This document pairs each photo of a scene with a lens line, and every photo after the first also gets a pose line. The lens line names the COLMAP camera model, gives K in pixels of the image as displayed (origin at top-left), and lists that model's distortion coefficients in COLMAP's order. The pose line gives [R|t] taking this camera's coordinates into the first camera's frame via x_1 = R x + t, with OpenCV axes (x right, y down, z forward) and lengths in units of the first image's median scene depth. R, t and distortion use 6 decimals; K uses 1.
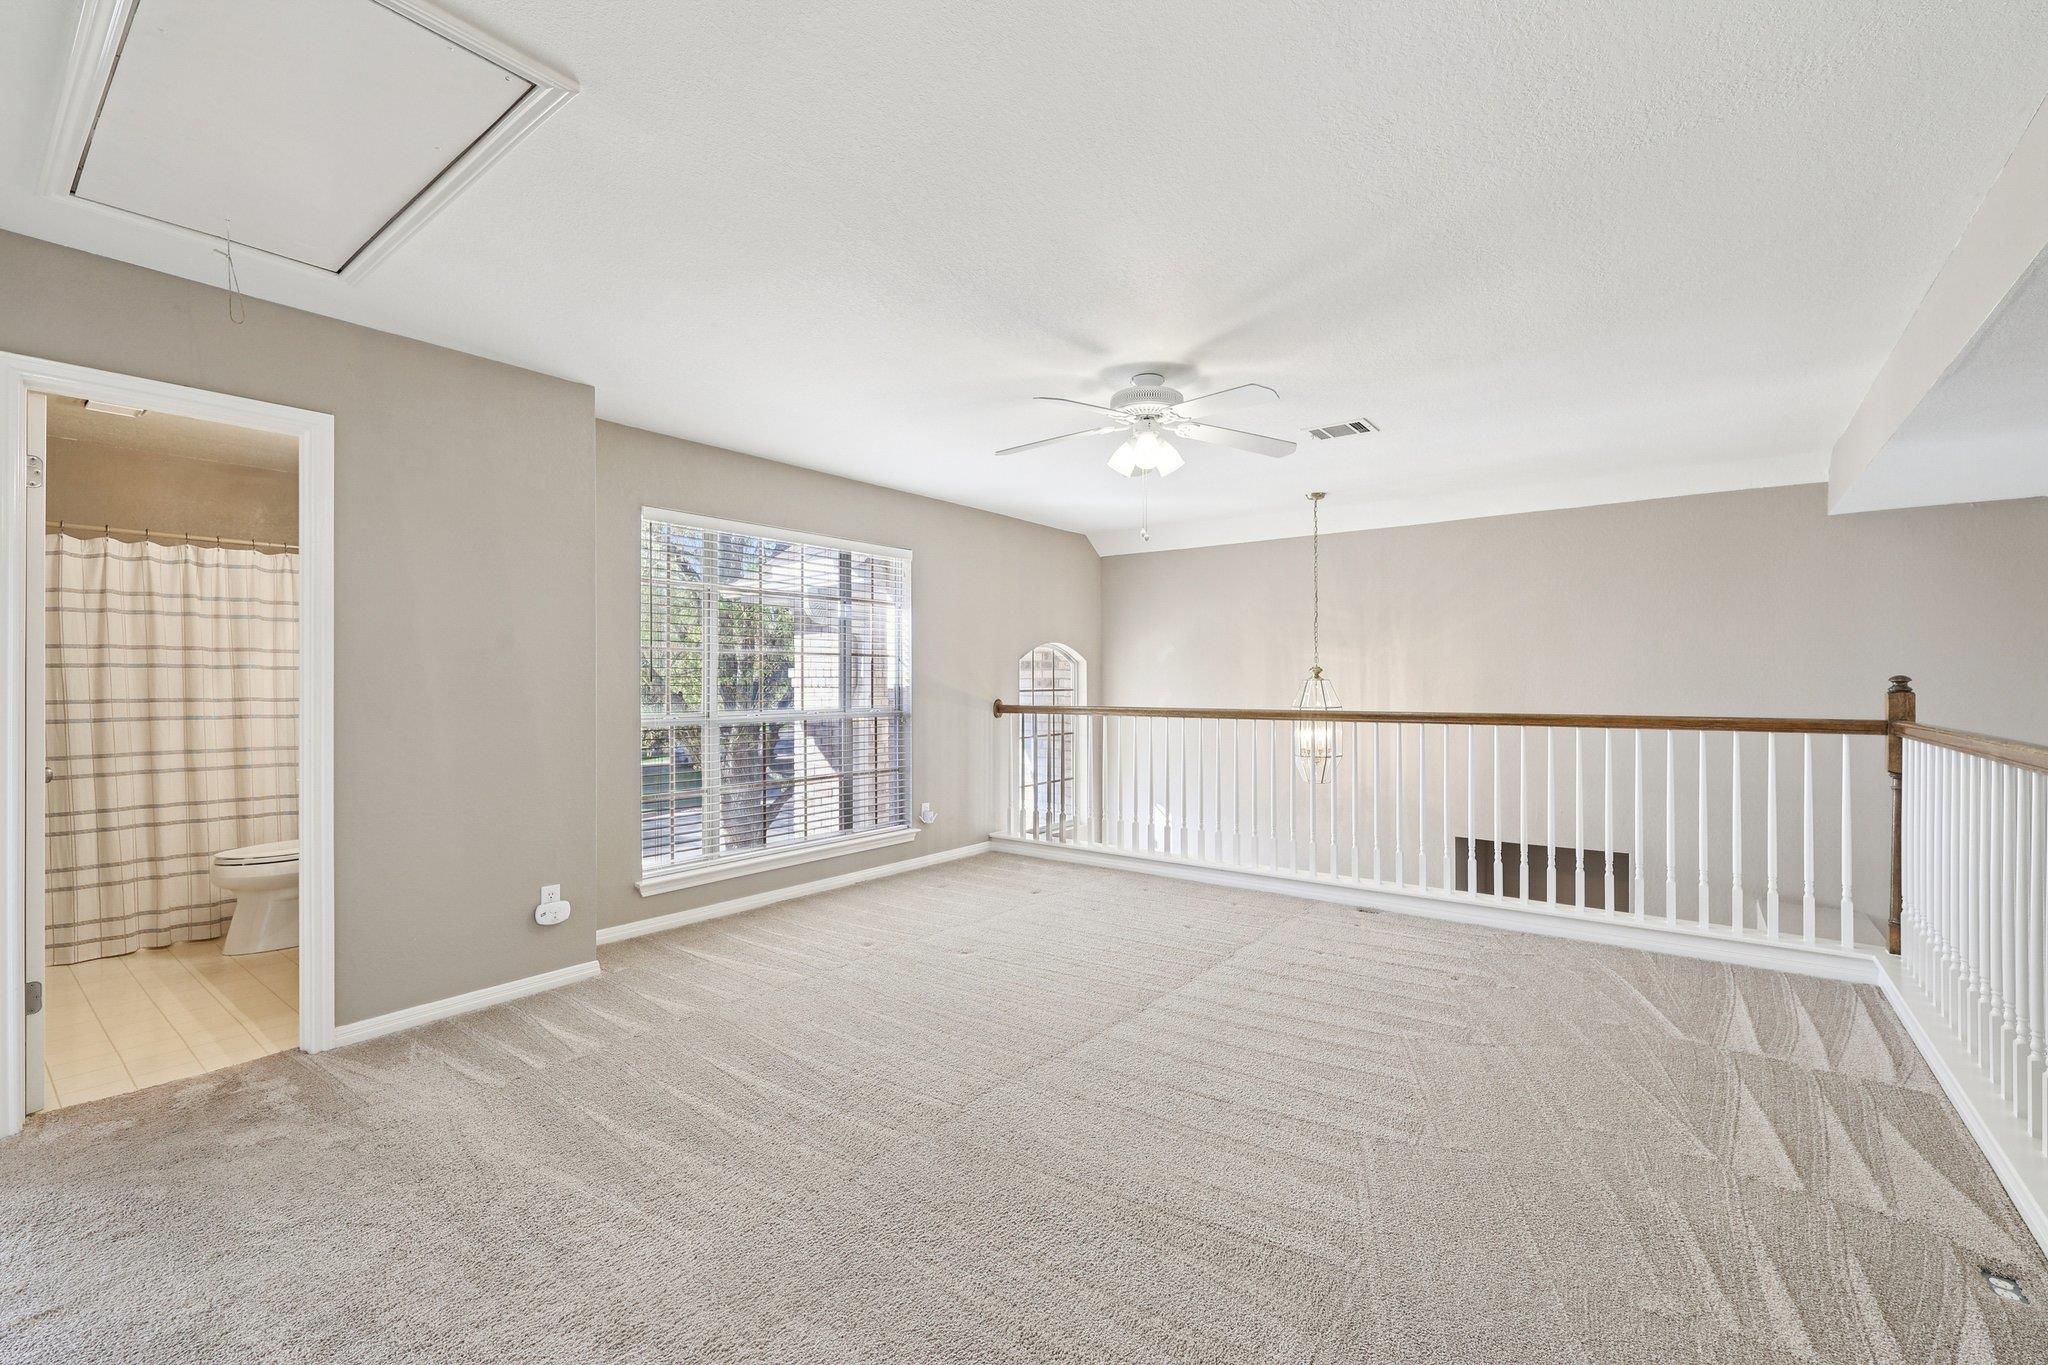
lens RADIAL K [[860.7, 0, 1031.0], [0, 860.7, 684.8], [0, 0, 1]] dist [-0.001976, 0.000150]
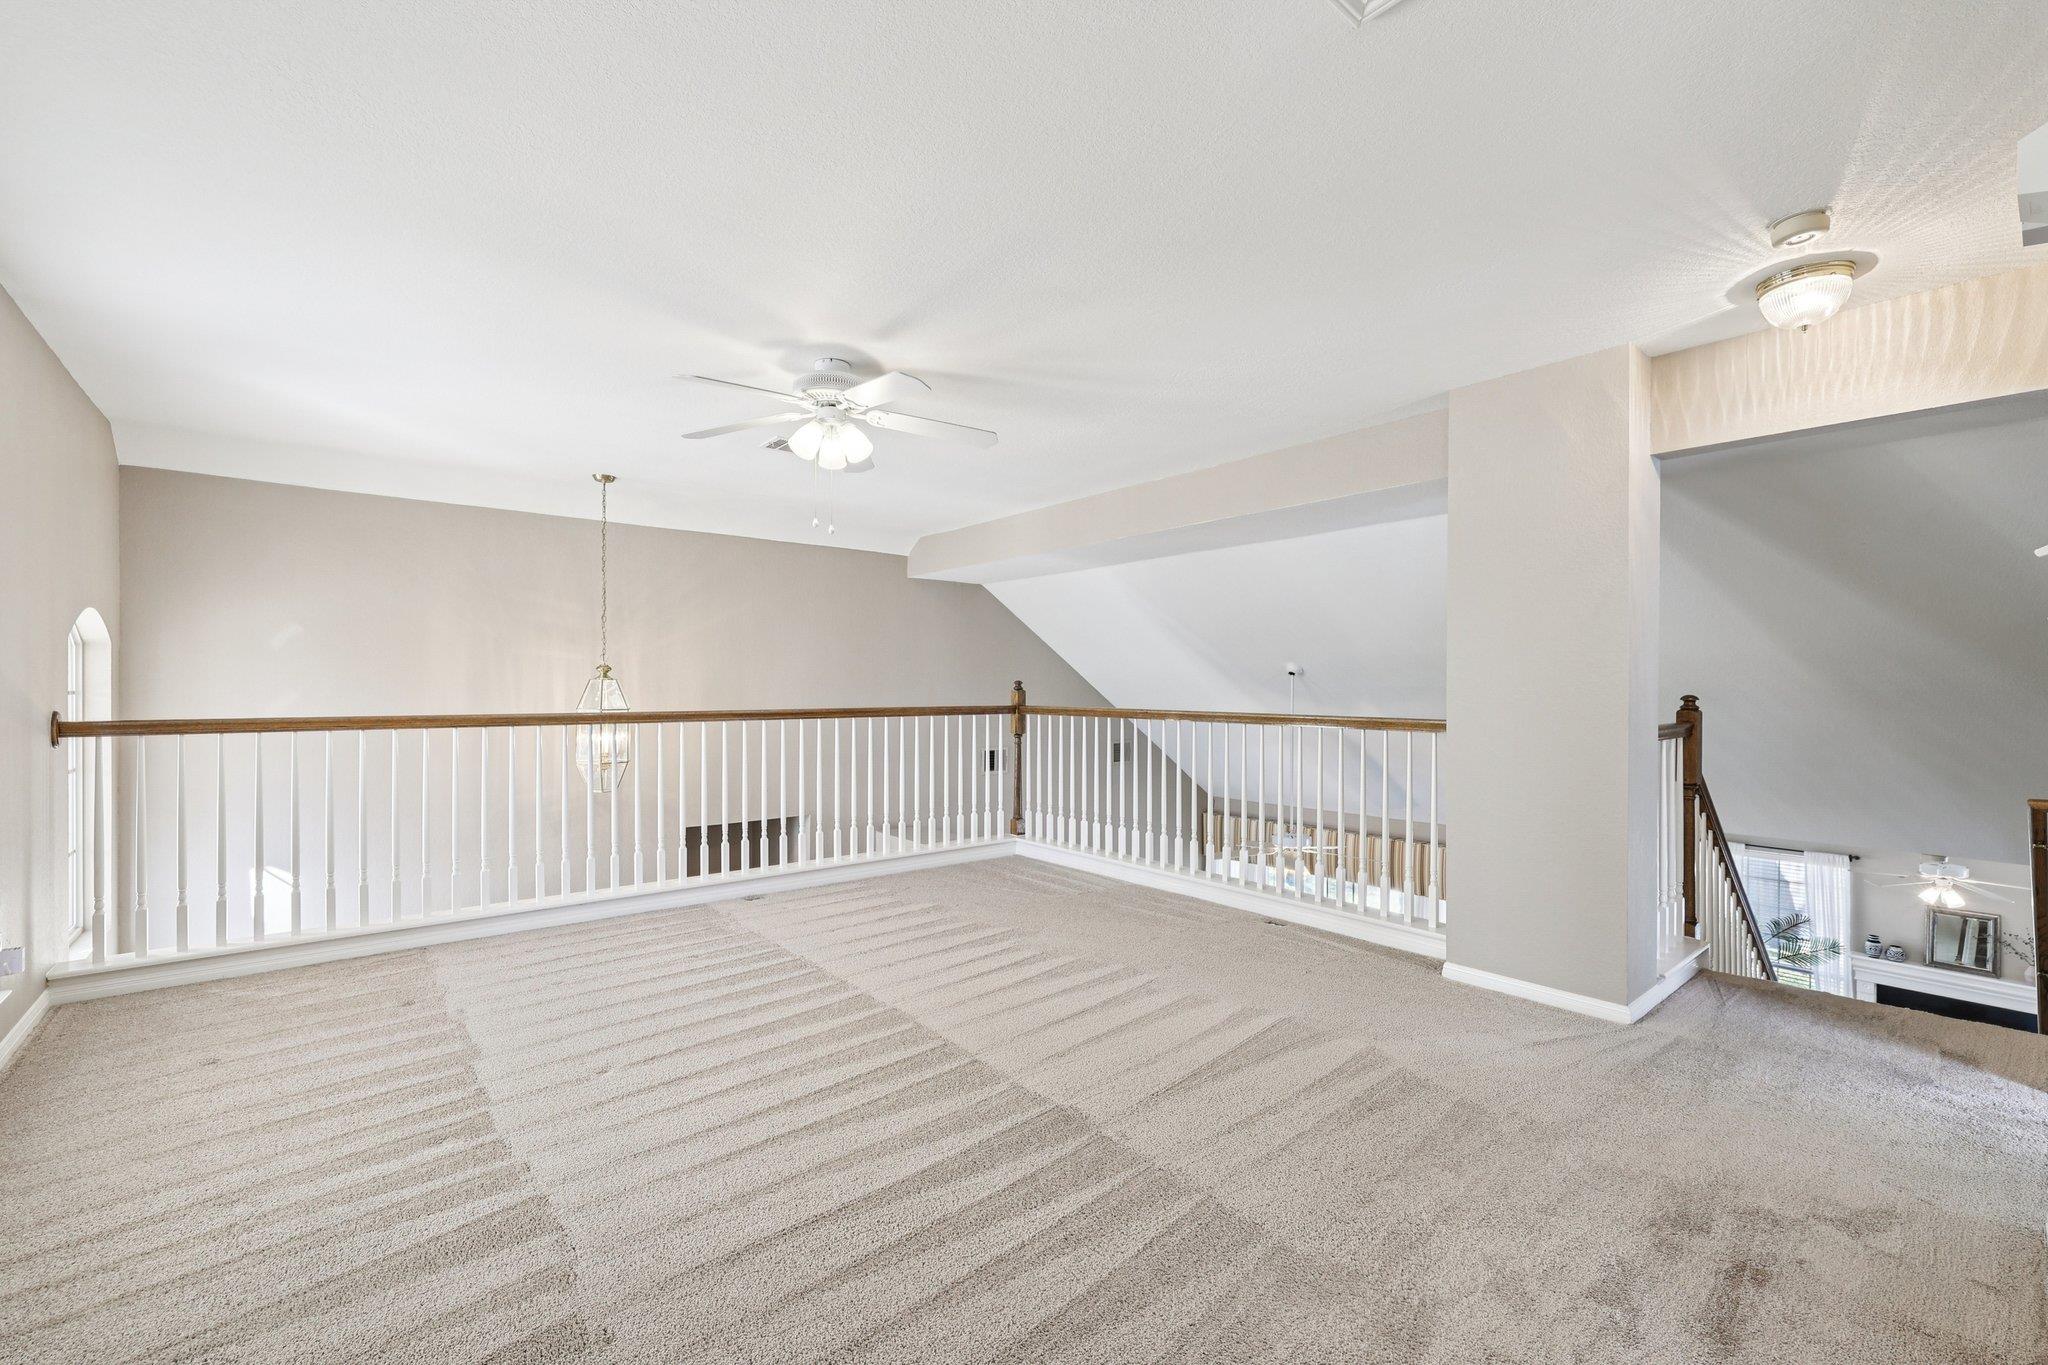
lens RADIAL K [[860.7, 0, 1031.0], [0, 860.7, 684.8], [0, 0, 1]] dist [-0.001976, 0.000150]
pose [[0.227087, 0.001170, 0.973874, -0.465210], [-0.001095, 0.999999, -0.000946, 0.000761], [-0.973874, -0.000852, 0.227088, 0.353737]]
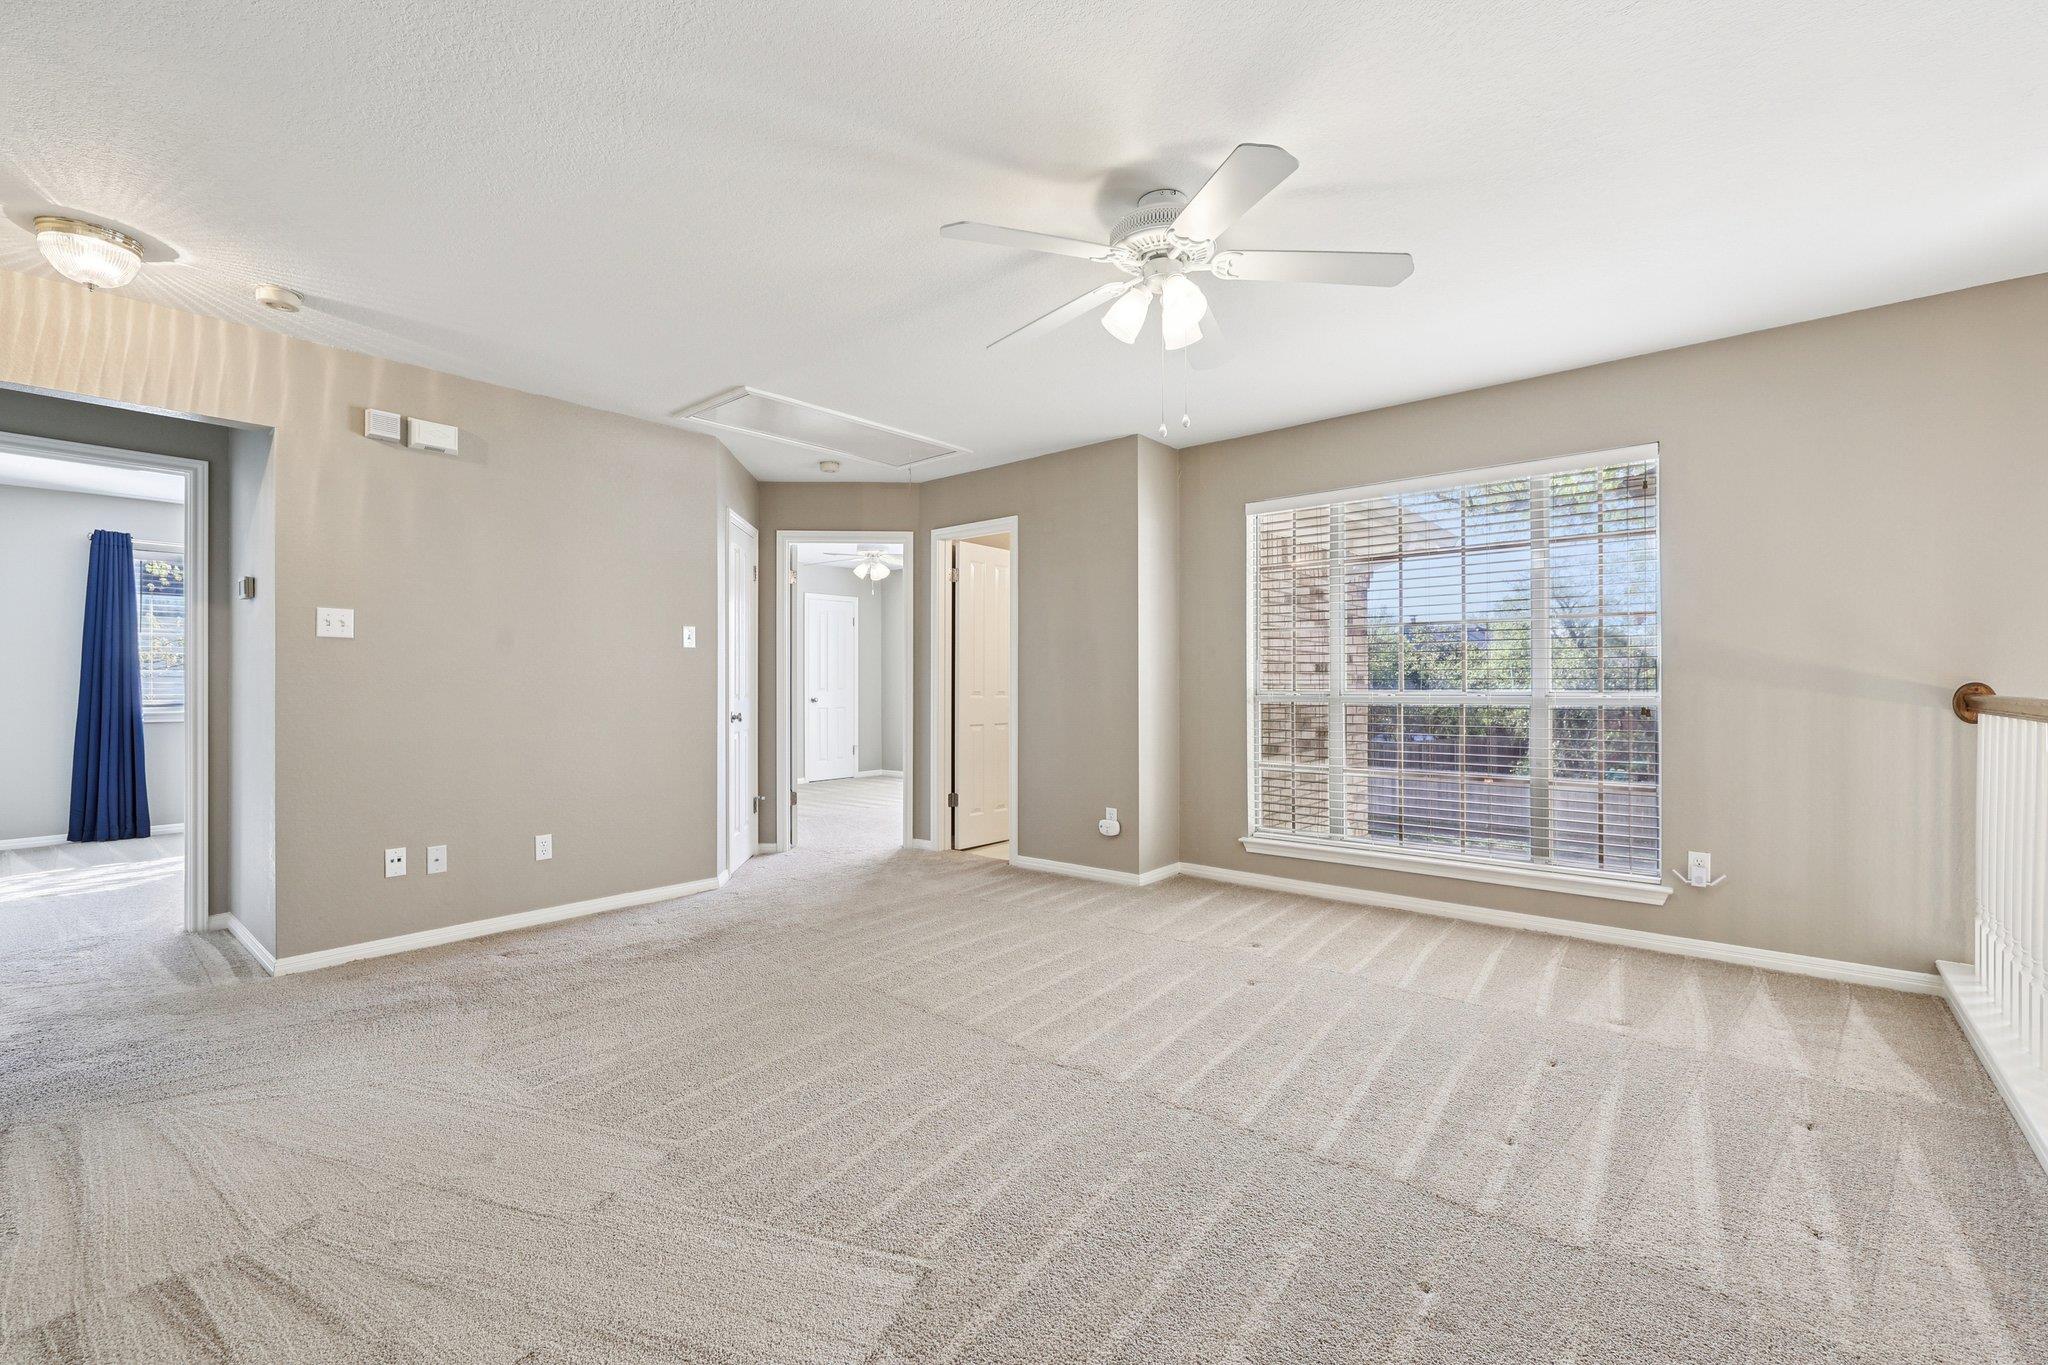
lens RADIAL K [[860.7, 0, 1031.0], [0, 860.7, 684.8], [0, 0, 1]] dist [-0.001976, 0.000150]
pose [[-0.051521, 0.006288, -0.998652, 0.517458], [0.002662, 0.999977, 0.006159, 0.015538], [0.998668, -0.002341, -0.051536, 0.581919]]
